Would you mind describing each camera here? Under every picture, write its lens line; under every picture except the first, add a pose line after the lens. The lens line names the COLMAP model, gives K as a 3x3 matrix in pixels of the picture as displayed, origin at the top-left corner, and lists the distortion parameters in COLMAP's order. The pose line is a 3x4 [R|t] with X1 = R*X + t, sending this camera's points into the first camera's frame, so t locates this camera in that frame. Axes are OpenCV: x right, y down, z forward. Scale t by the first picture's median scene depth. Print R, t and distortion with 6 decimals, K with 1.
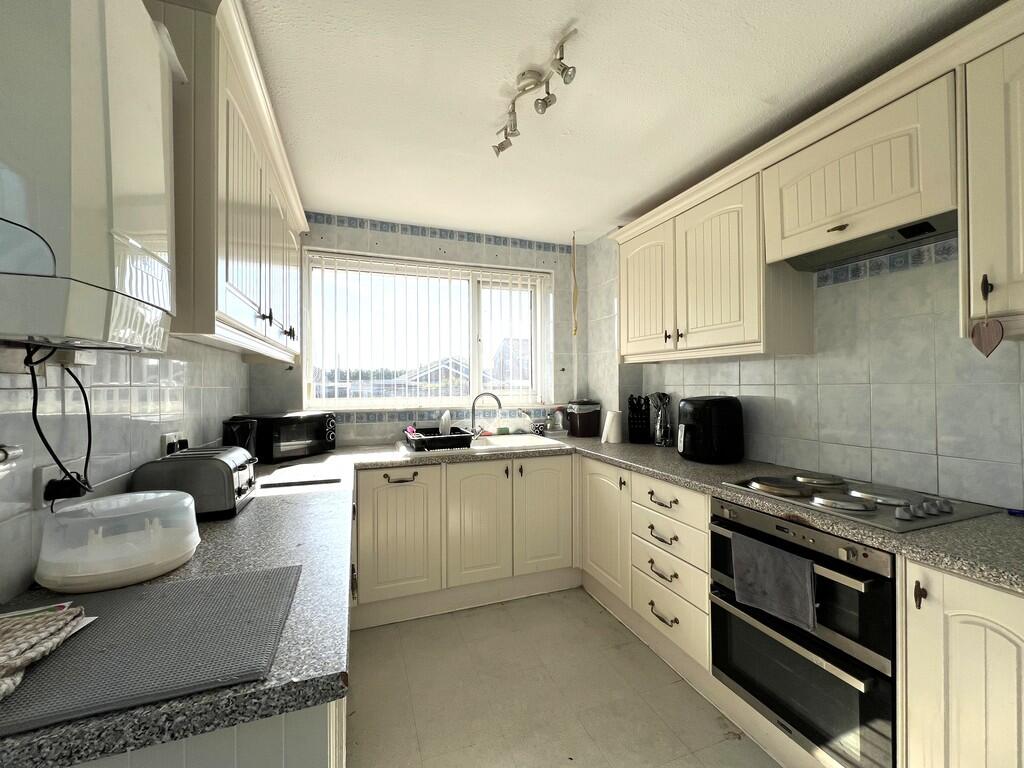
lens RADIAL K [[420.0, 0, 510.9], [0, 420.0, 381.2], [0, 0, 1]] dist [-0.002280, 0.000009]
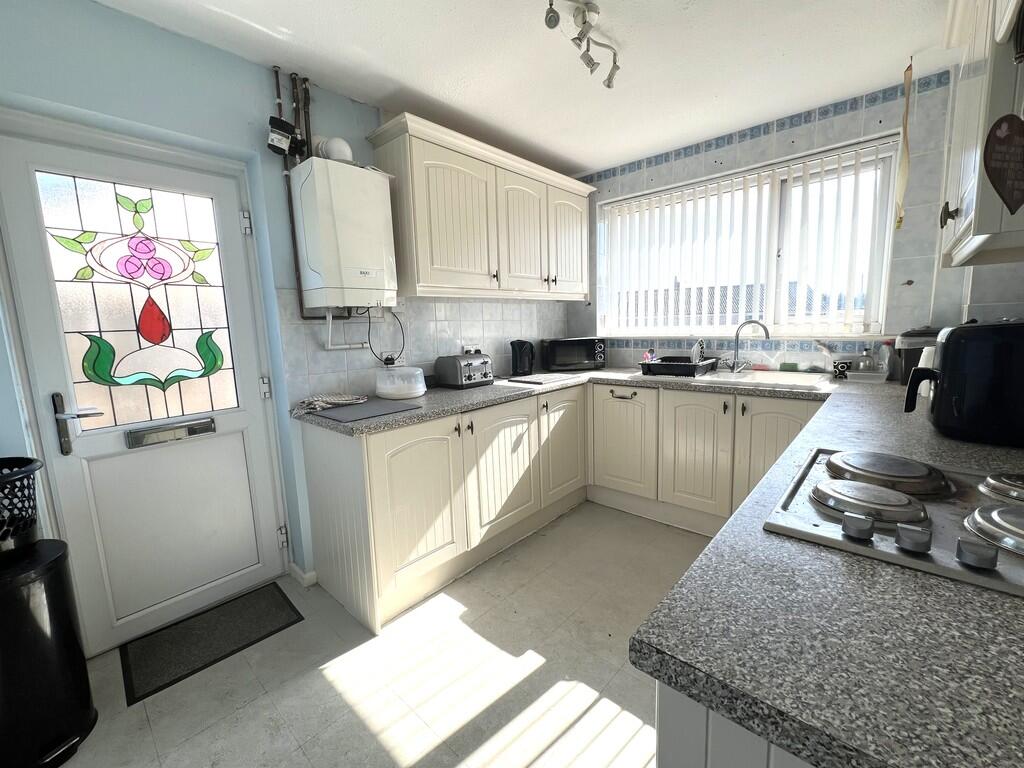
lens RADIAL K [[420.0, 0, 511.6], [0, 420.0, 380.8], [0, 0, 1]] dist [-0.002280, 0.000009]
pose [[0.462791, 0.110596, -0.879541, 0.479503], [0.035352, 0.989095, 0.142972, 0.009256], [0.885762, -0.097260, 0.453835, 0.150056]]
